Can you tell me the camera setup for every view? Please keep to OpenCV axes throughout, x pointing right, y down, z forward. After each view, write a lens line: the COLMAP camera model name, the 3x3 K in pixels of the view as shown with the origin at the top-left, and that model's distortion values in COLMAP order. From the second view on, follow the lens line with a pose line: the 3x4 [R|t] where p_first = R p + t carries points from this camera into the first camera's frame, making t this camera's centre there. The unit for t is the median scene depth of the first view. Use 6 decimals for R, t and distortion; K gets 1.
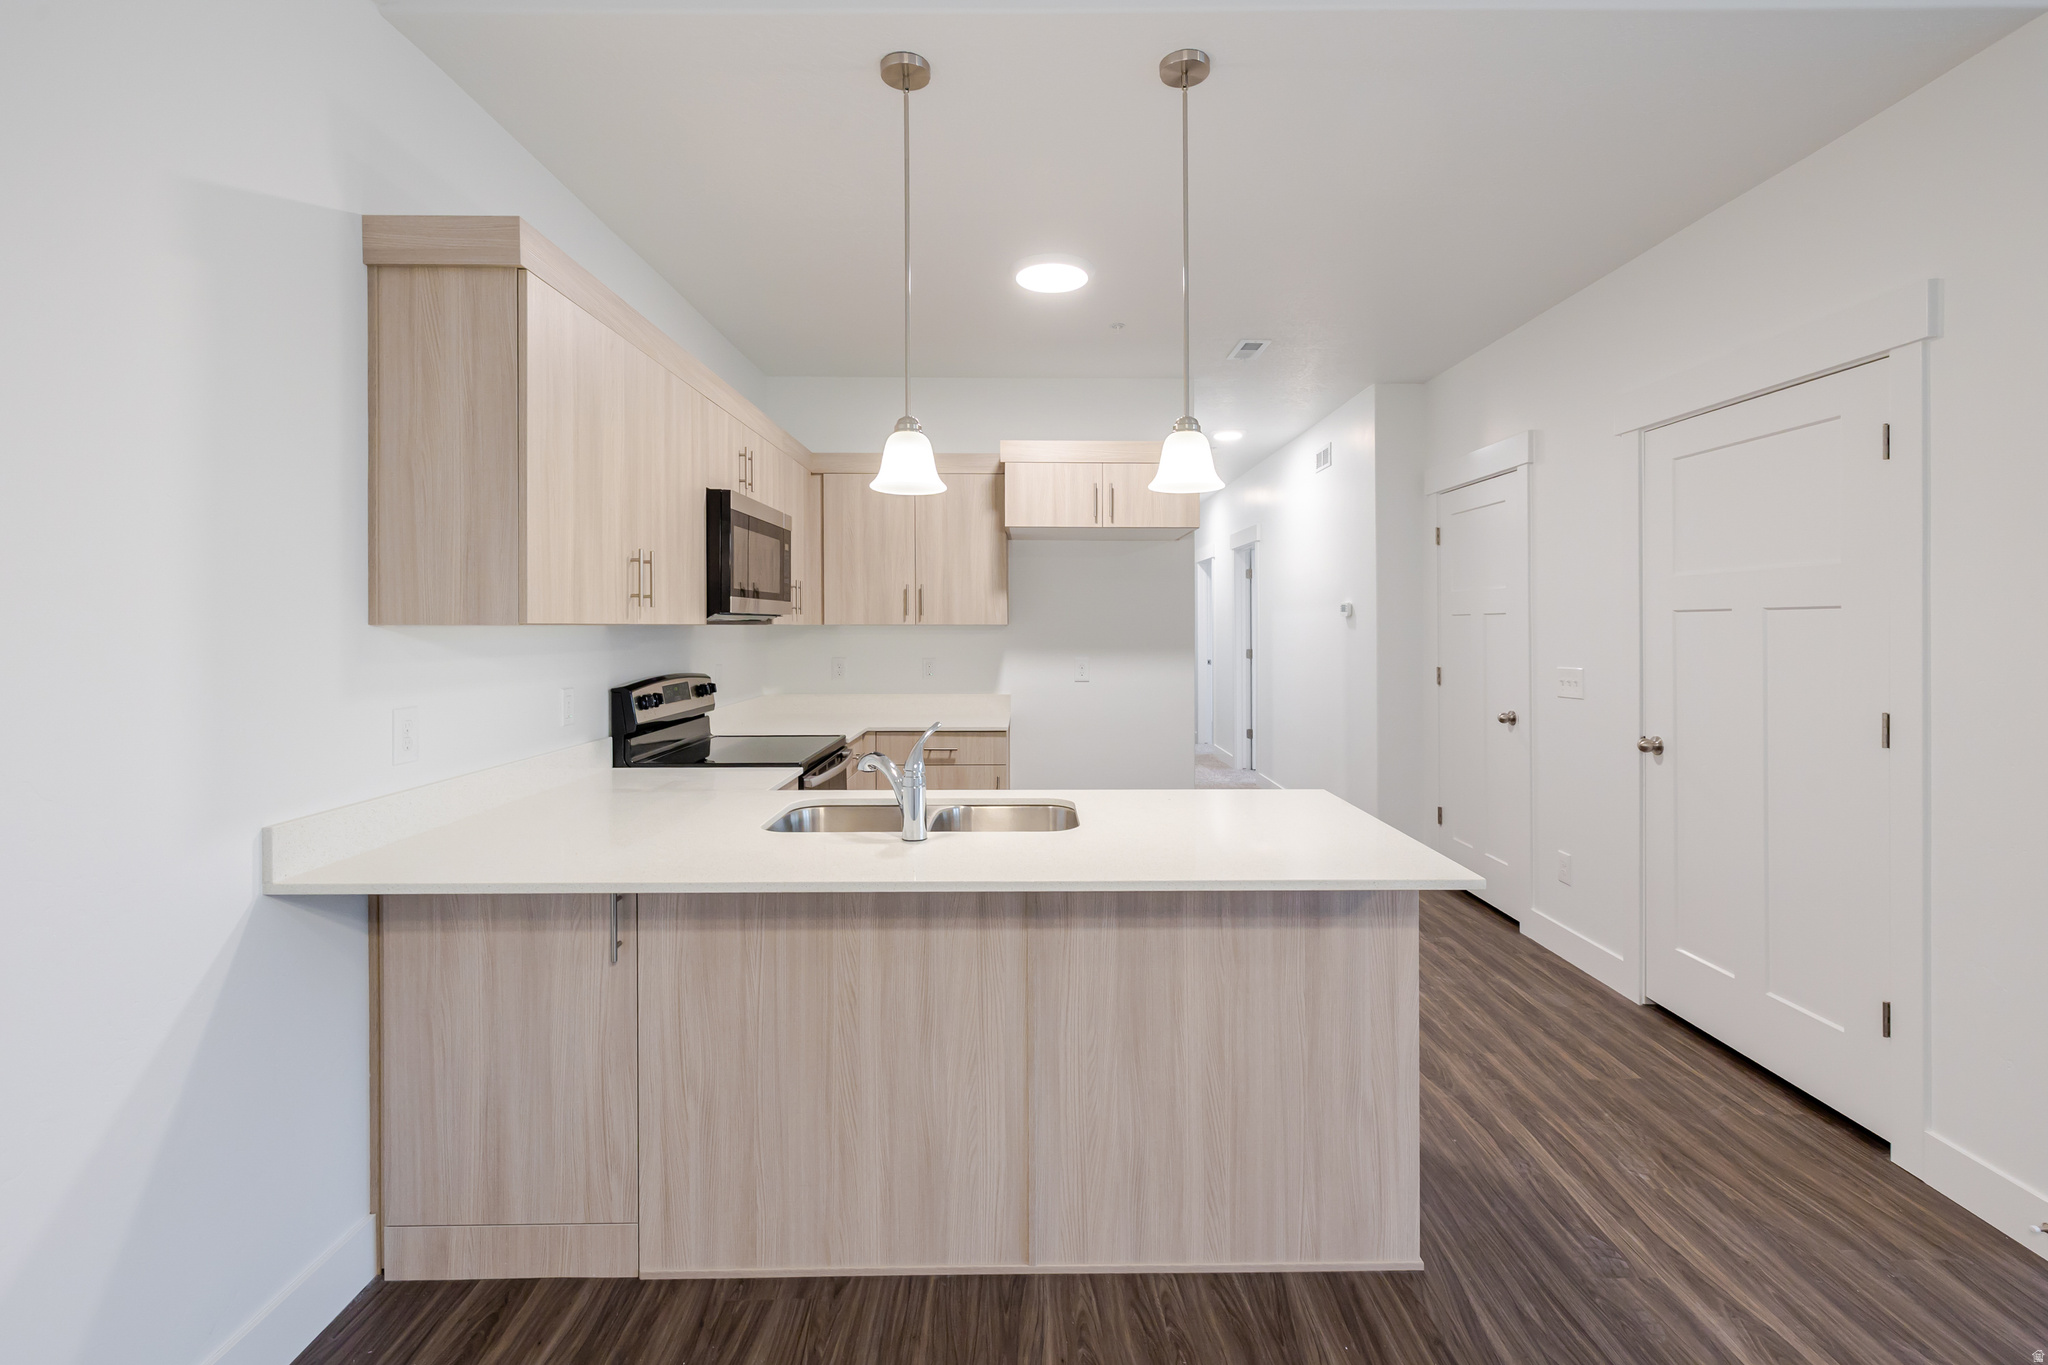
lens RADIAL K [[899.9, 0, 1032.3], [0, 899.9, 607.1], [0, 0, 1]] dist [0.000257, -0.000077]
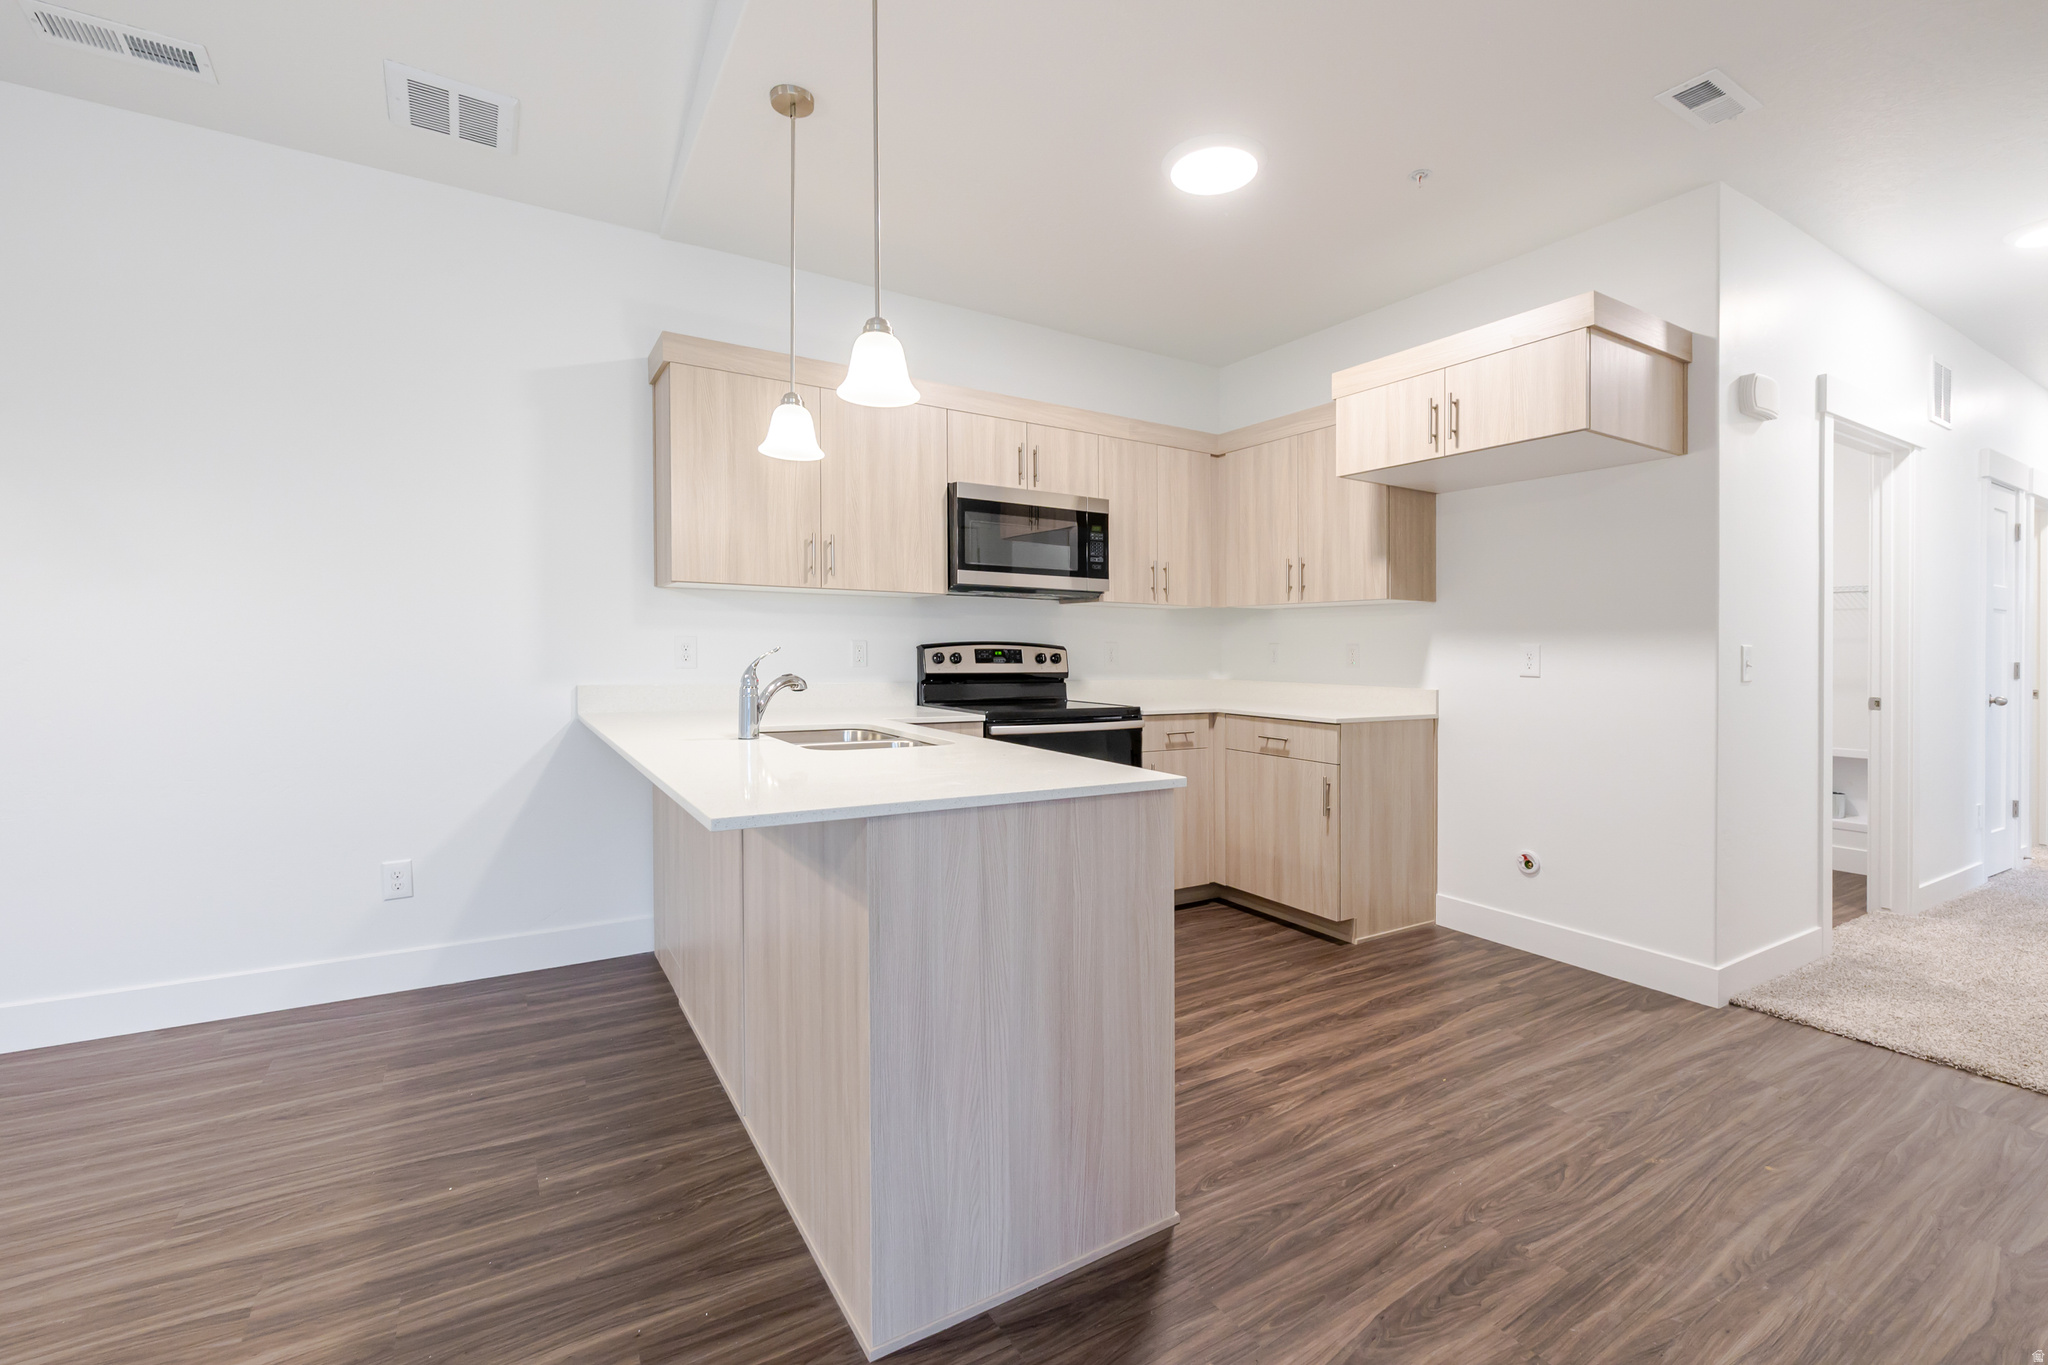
lens RADIAL K [[870.5, 0, 1023.1], [0, 870.5, 658.3], [0, 0, 1]] dist [-0.000623, 0.000003]
pose [[0.511139, 0.012533, -0.859407, 0.618603], [0.005688, 0.999822, 0.017964, 0.073854], [0.859480, -0.014071, 0.510976, 0.411925]]
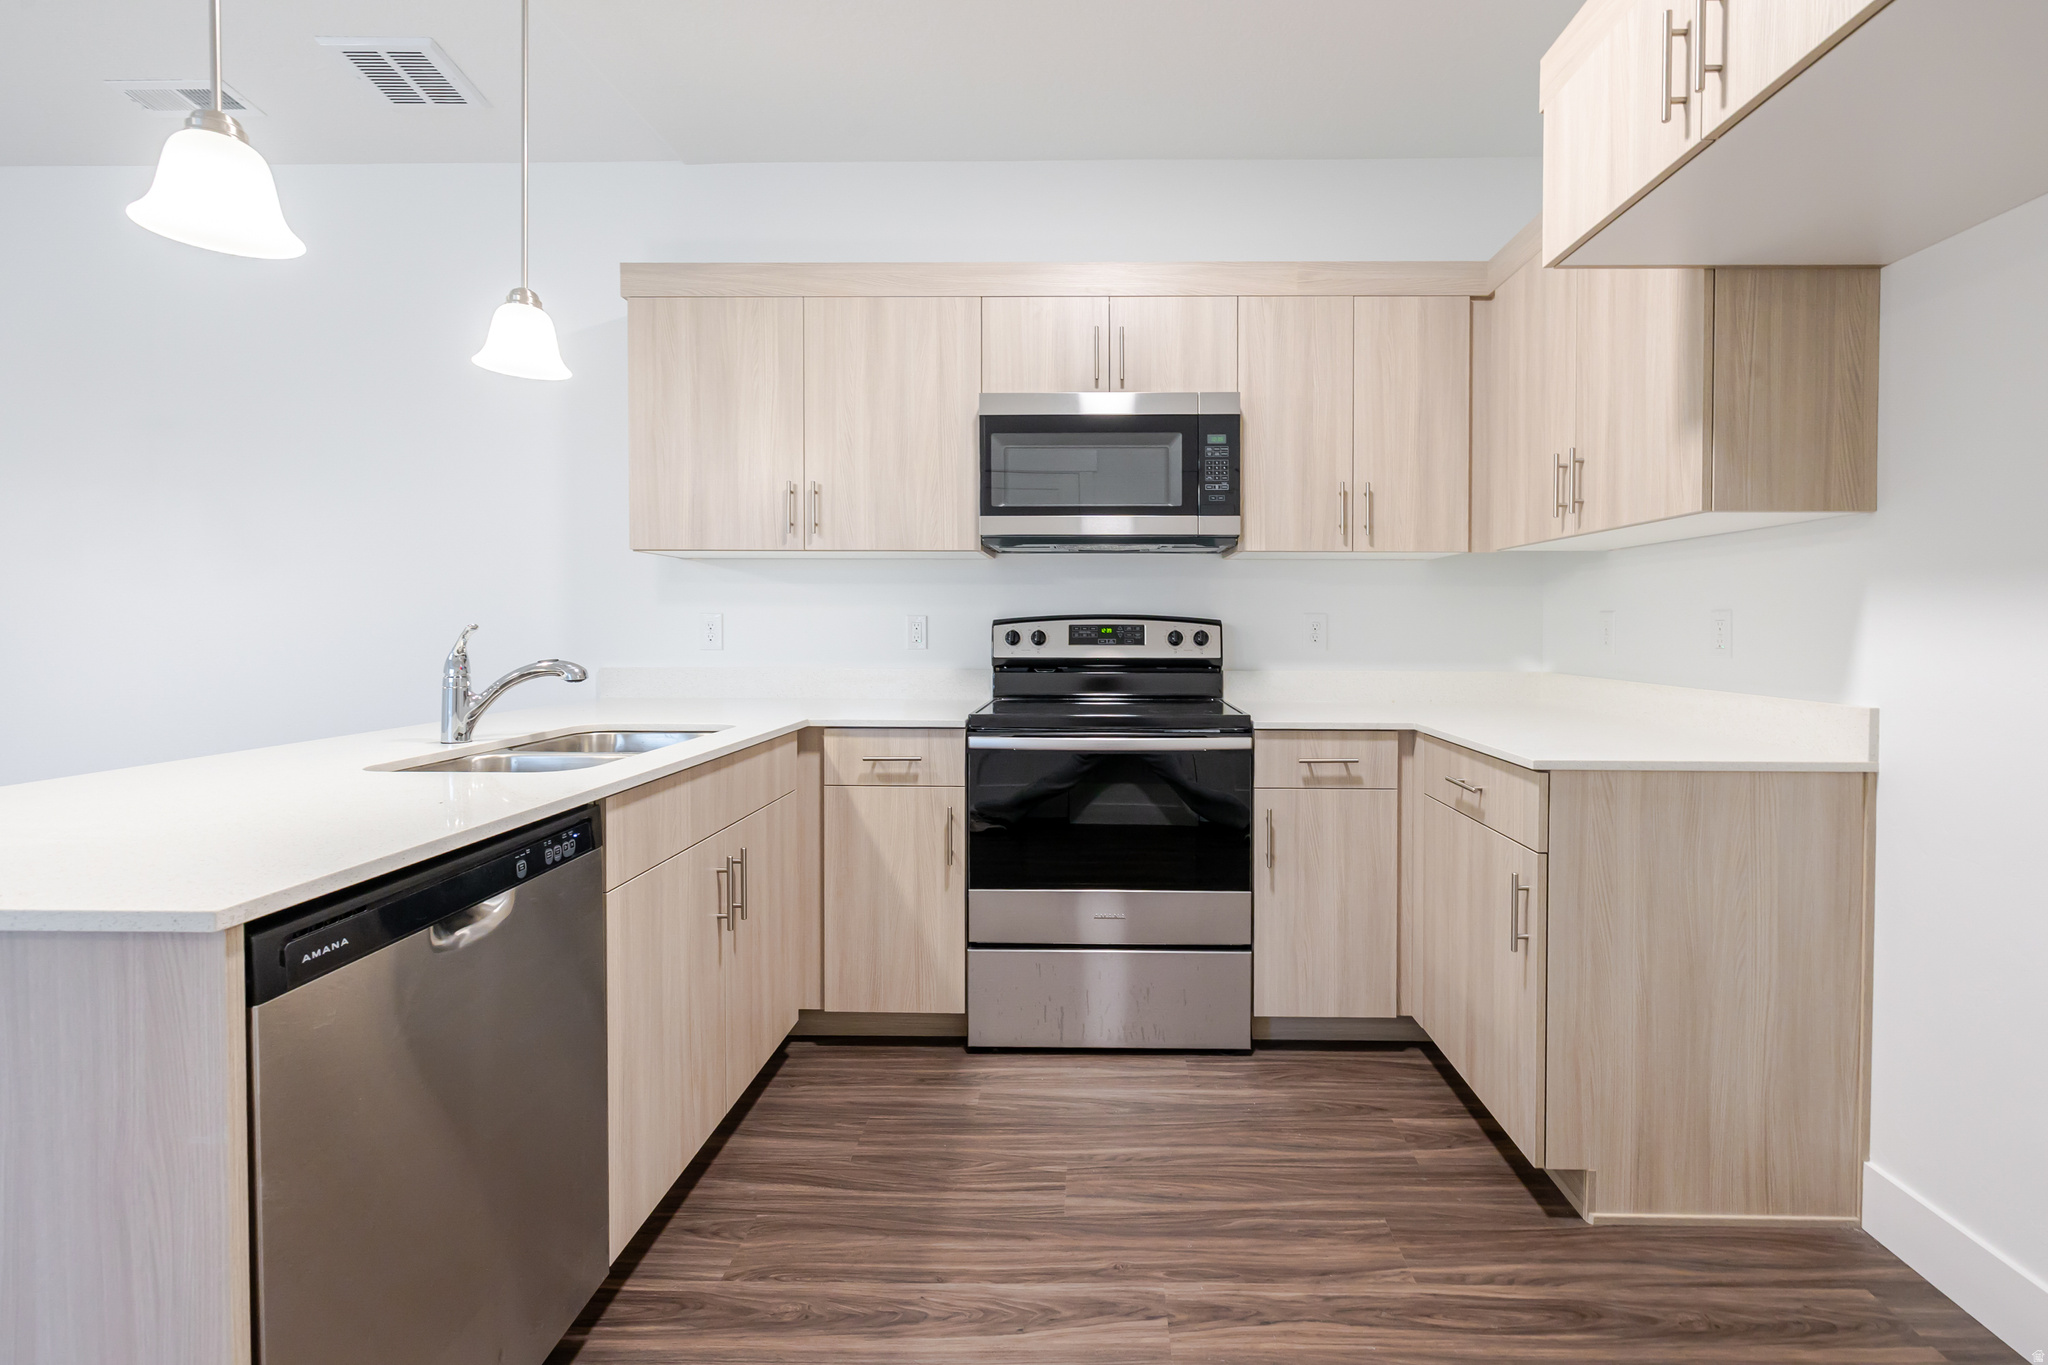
lens RADIAL K [[897.7, 0, 1061.0], [0, 897.7, 650.9], [0, 0, 1]] dist [0.000545, 0.000086]
pose [[-0.022092, 0.027470, -0.999378, 0.463514], [0.015315, 0.999514, 0.027135, 0.083006], [0.999639, -0.014706, -0.022502, 0.952787]]
